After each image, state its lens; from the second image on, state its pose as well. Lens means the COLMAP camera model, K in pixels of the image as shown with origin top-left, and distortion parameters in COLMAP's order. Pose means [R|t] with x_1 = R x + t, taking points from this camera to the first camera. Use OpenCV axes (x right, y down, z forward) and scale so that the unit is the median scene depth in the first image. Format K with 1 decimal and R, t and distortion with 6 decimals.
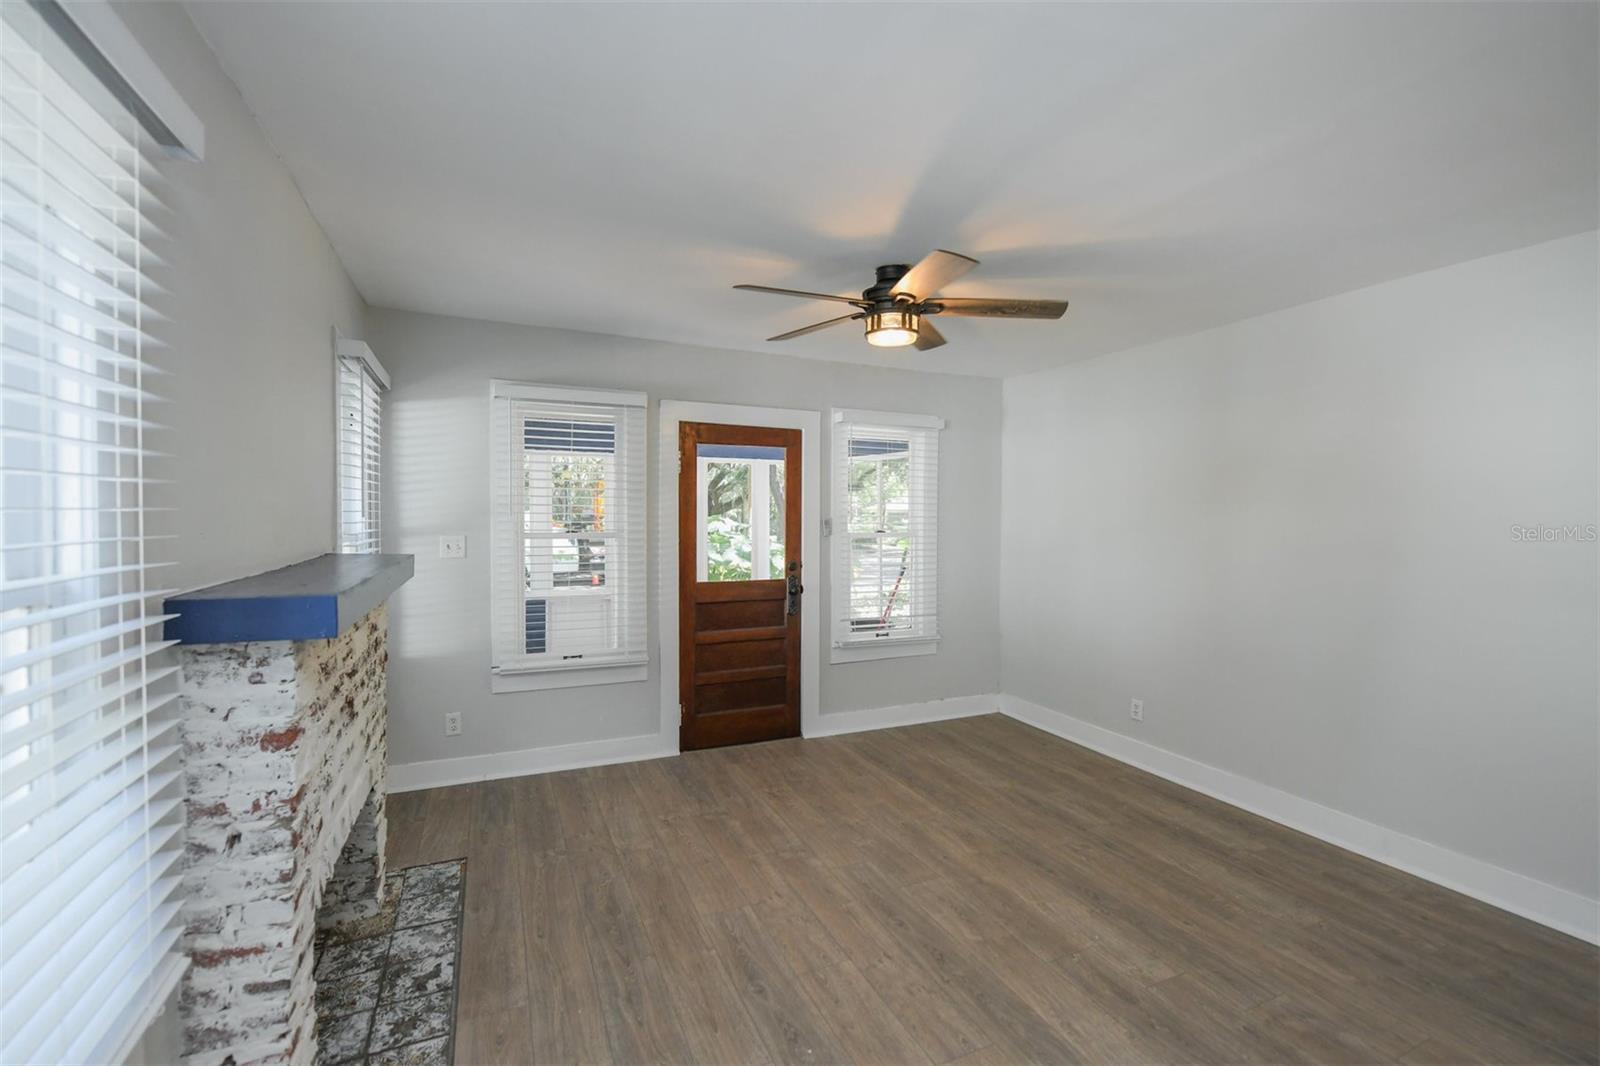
lens RADIAL K [[670.1, 0, 800.0], [0, 670.1, 533.0], [0, 0, 1]] dist [-0.001885, -0.000285]
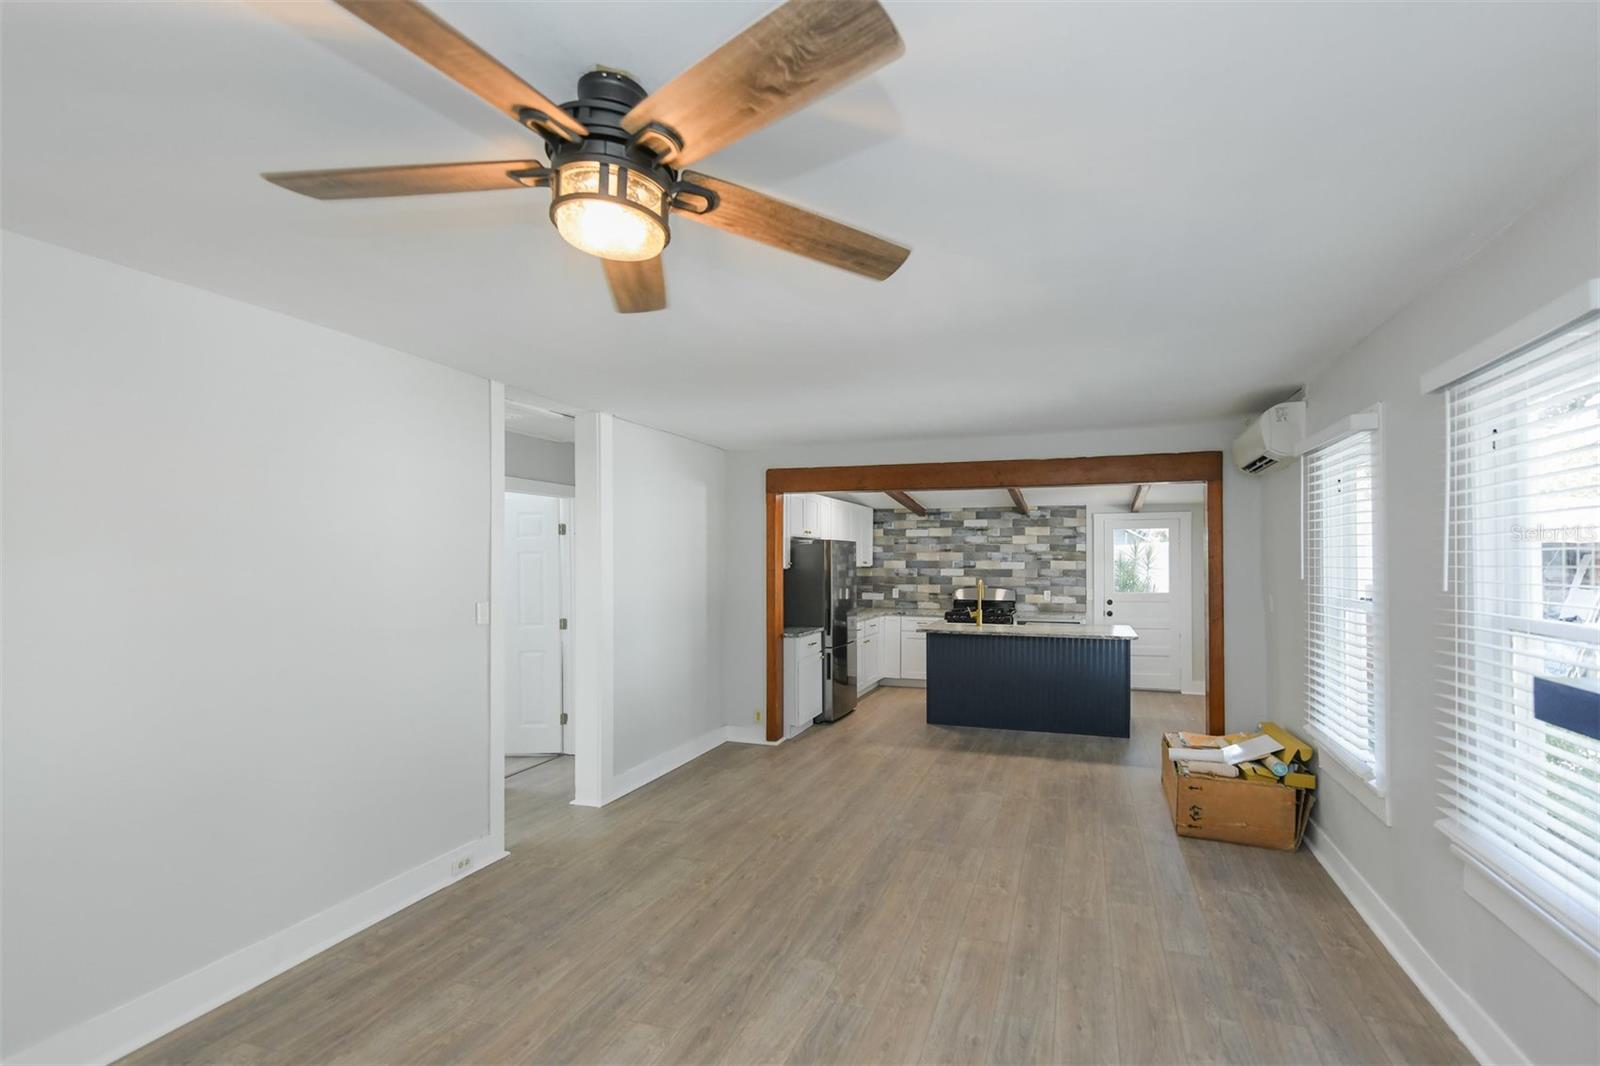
lens RADIAL K [[718.5, 0, 854.7], [0, 718.5, 561.4], [0, 0, 1]] dist [0.024300, 0.000000]
pose [[-0.739479, -0.005403, 0.673158, -0.267374], [0.016891, 0.999504, 0.026577, -0.046559], [-0.672968, 0.031024, -0.739021, 0.976646]]
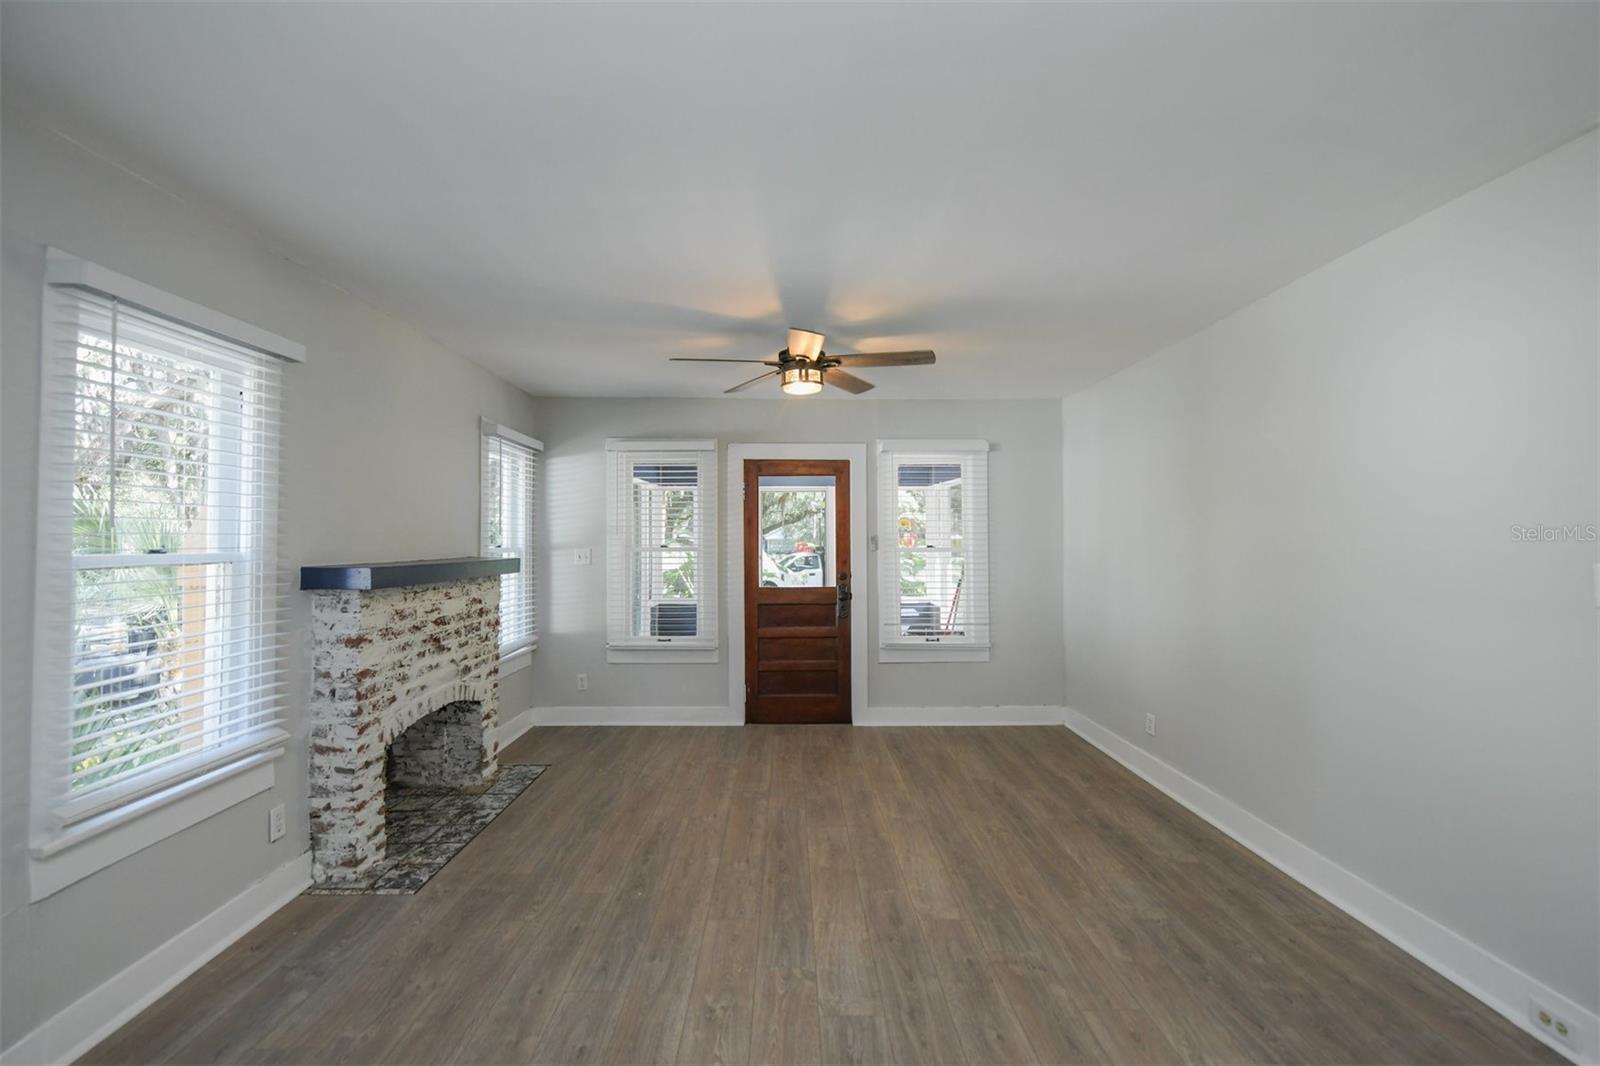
lens RADIAL K [[646.6, 0, 800.0], [0, 646.6, 533.0], [0, 0, 1]] dist [0.002426, 0.000053]
pose [[0.921150, -0.015363, -0.388905, 0.466175], [-0.000840, 0.999140, -0.041459, 0.027532], [0.389207, 0.038517, 0.920345, -0.096011]]
